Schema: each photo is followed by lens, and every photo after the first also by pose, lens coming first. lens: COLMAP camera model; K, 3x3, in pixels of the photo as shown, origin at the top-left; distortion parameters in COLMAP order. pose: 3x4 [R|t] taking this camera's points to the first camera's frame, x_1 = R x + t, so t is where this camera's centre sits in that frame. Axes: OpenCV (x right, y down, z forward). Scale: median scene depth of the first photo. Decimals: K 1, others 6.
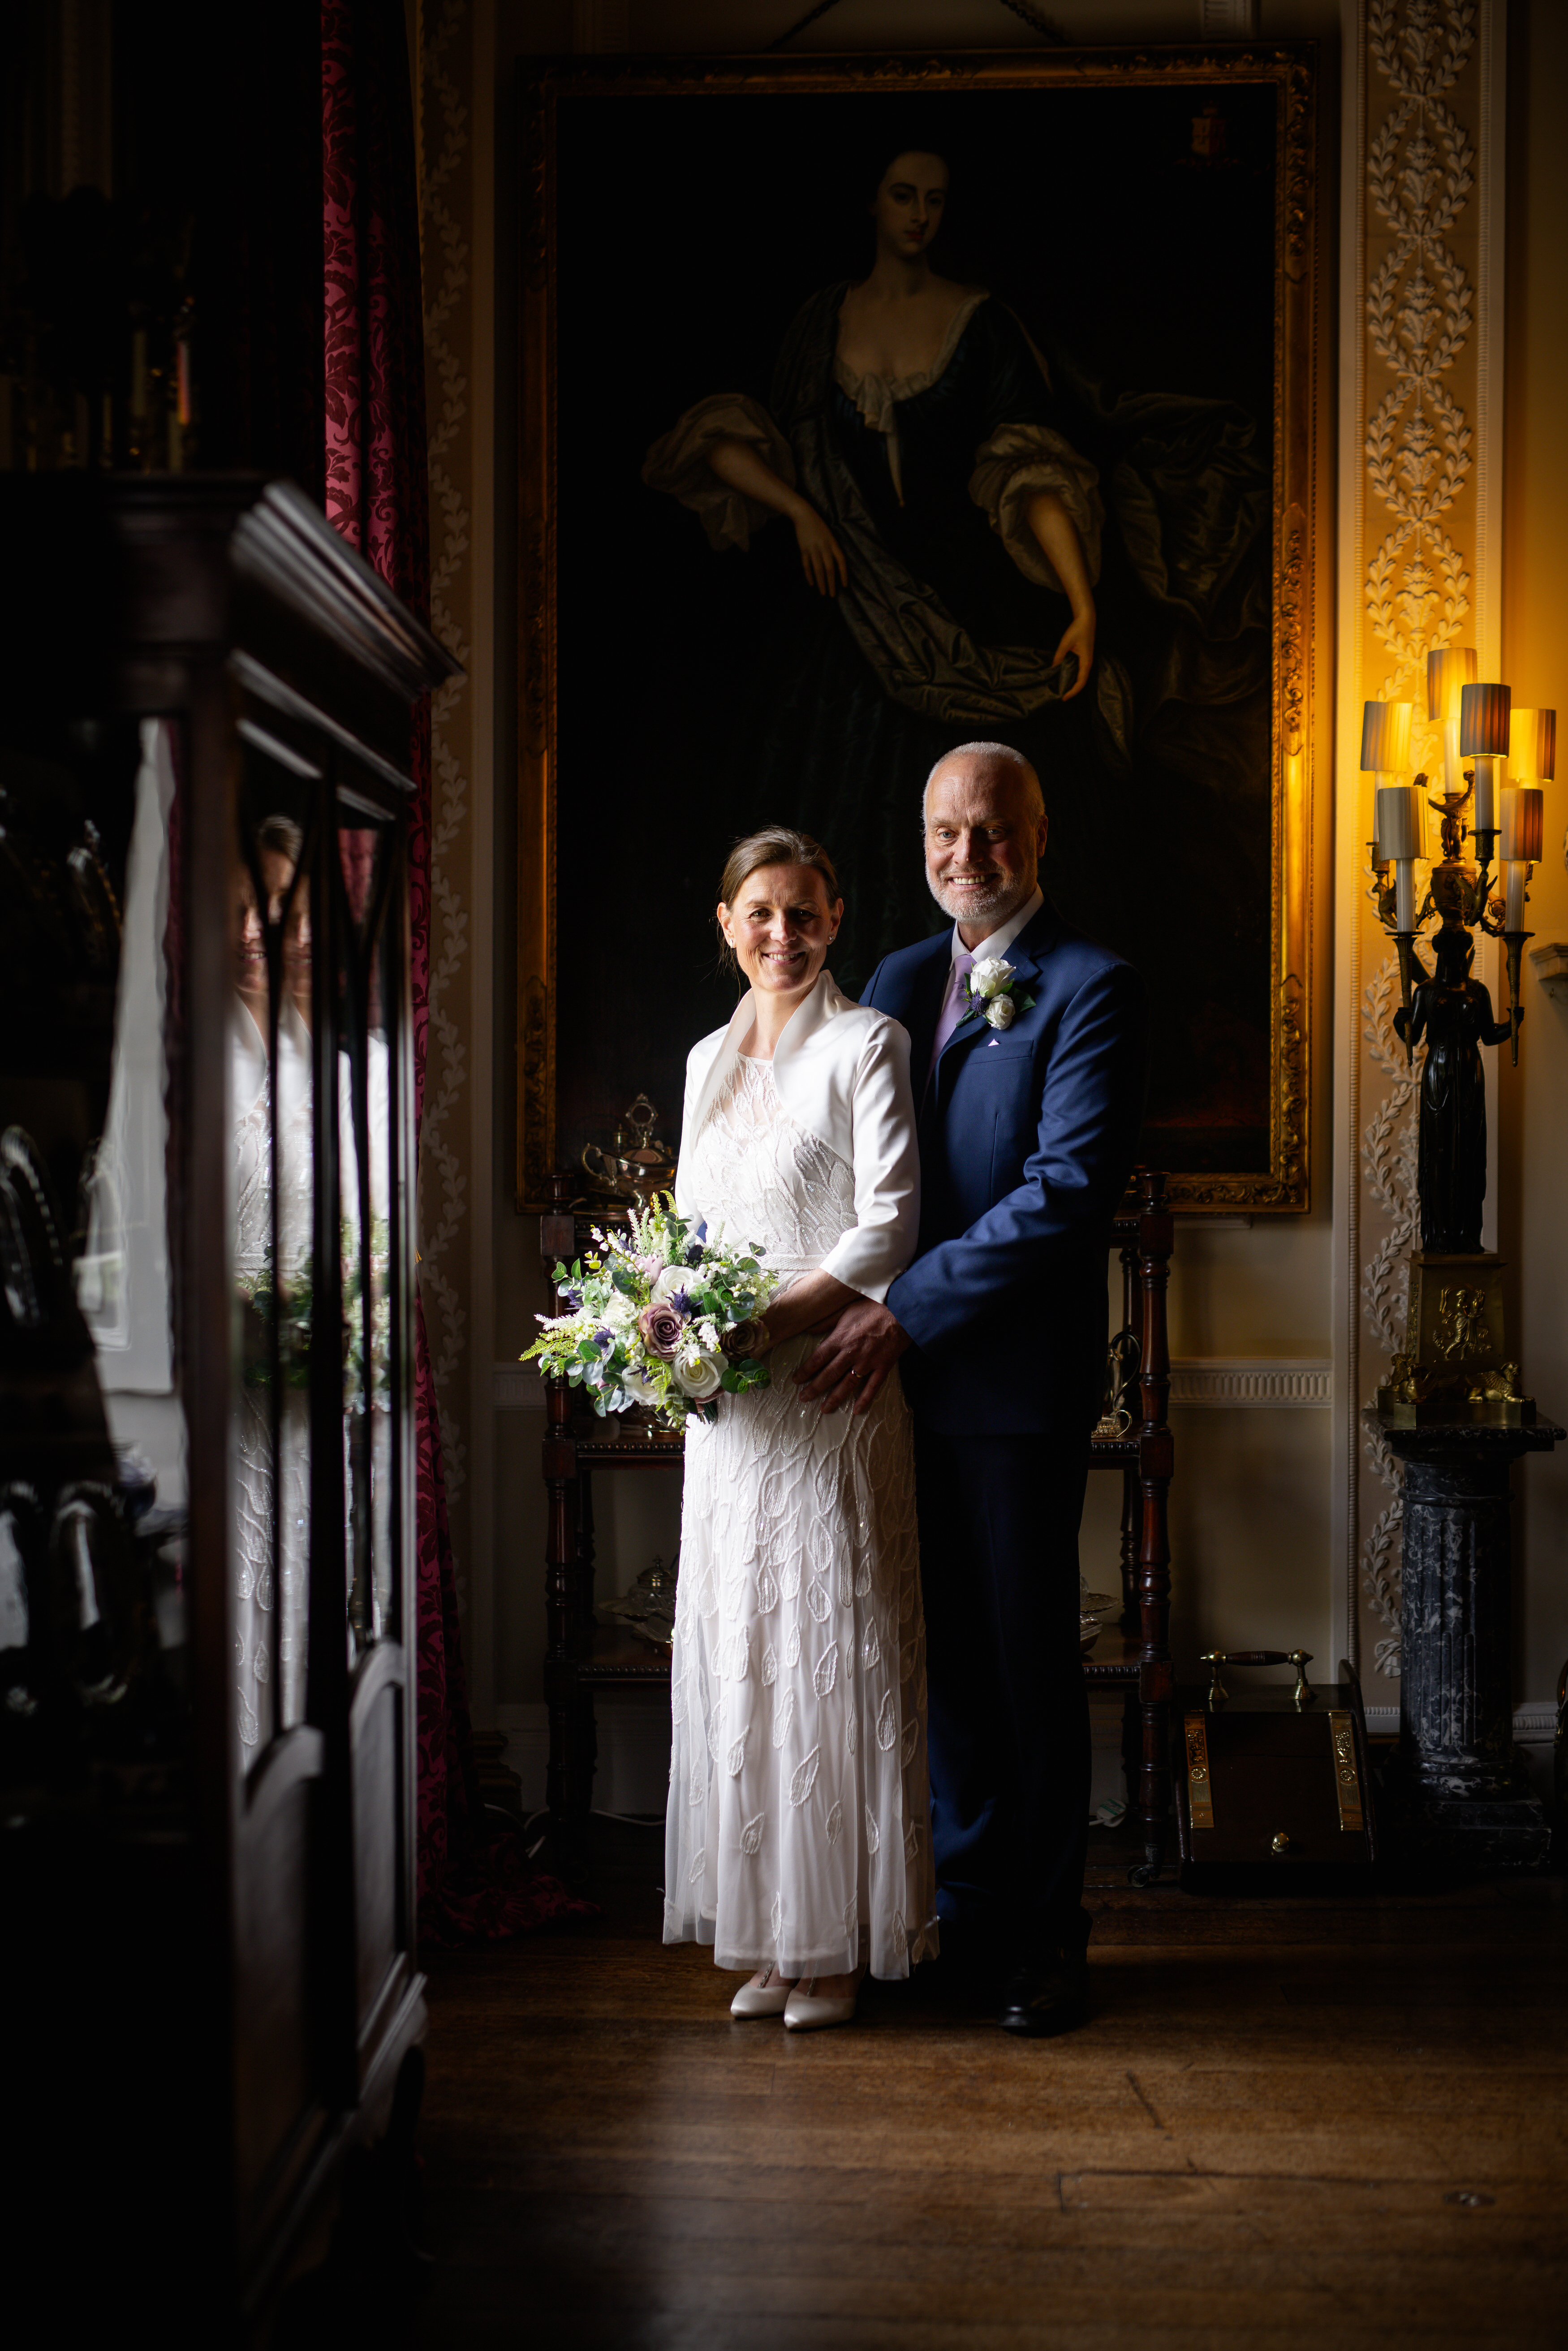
lens RADIAL K [[3192.8, 0, 749.5], [0, 3192.8, 1140.2], [0, 0, 1]] dist [0.002532, 0.075267]
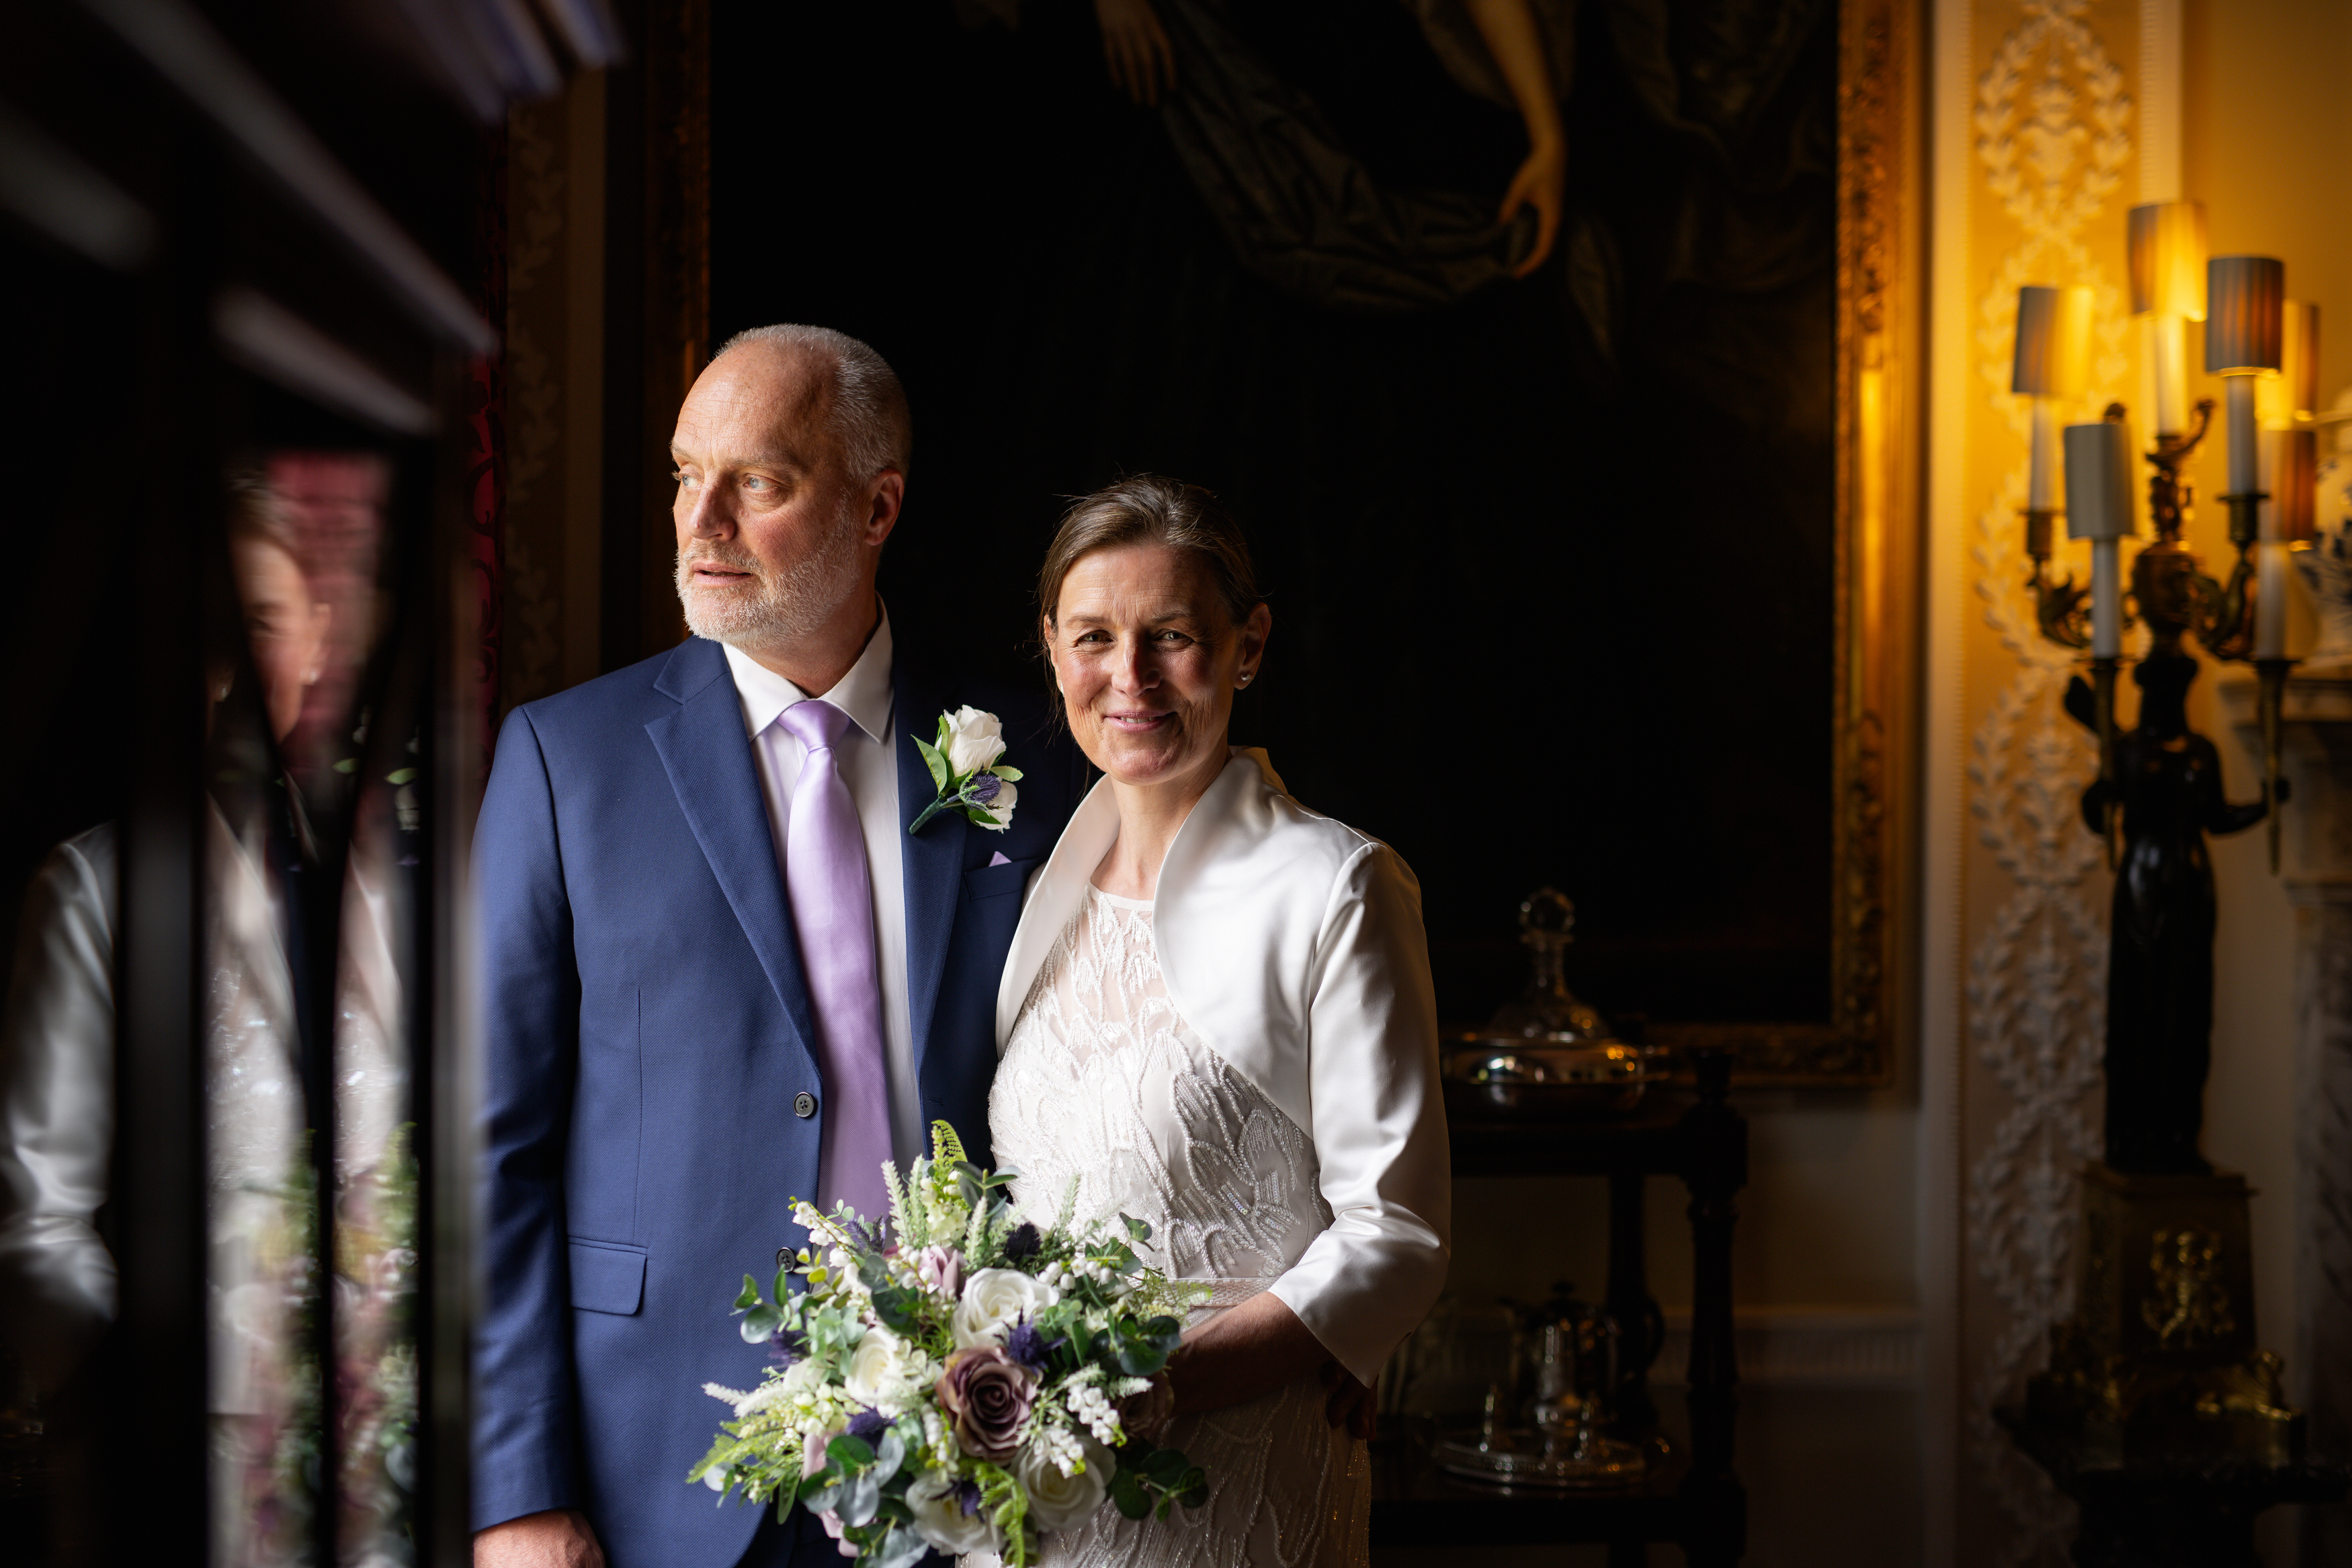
lens RADIAL K [[3193.9, 0, 1166.6], [0, 3193.9, 711.9], [0, 0, 1]] dist [0.002532, 0.075267]
pose [[0.993808, 0.008279, 0.110800, -0.040627], [-0.005953, 0.999755, -0.021310, -0.037546], [-0.110950, 0.020519, 0.993614, 0.378994]]
